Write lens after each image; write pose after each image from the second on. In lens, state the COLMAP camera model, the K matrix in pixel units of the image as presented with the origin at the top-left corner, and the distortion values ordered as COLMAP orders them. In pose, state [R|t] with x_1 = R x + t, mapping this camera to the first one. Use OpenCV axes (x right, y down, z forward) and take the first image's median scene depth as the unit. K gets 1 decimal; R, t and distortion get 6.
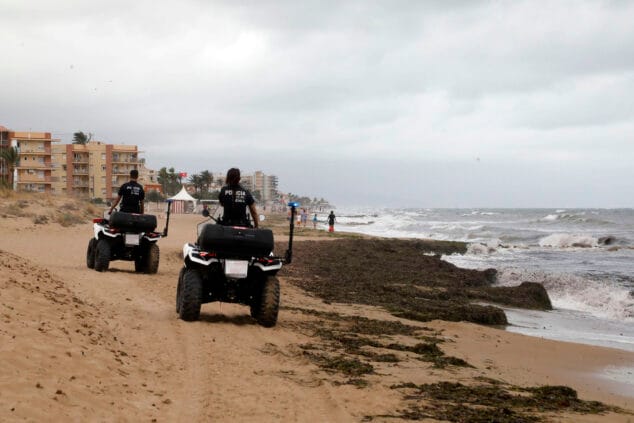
lens RADIAL K [[1890.9, 0, 316.9], [0, 1890.9, 195.8], [0, 0, 1]] dist [0.771722, -0.287561]
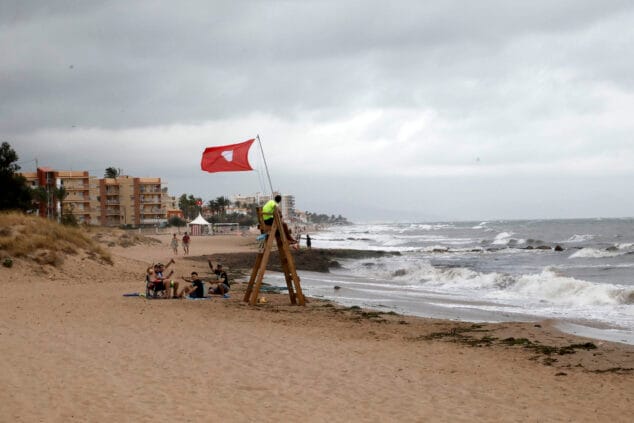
lens RADIAL K [[1890.9, 0, 316.9], [0, 1890.9, 195.8], [0, 0, 1]] dist [0.771722, -0.287561]
pose [[0.999459, -0.030751, -0.011697, 0.014447], [0.030647, 0.999490, -0.008957, -0.002190], [0.011966, 0.008594, 0.999891, -0.158770]]
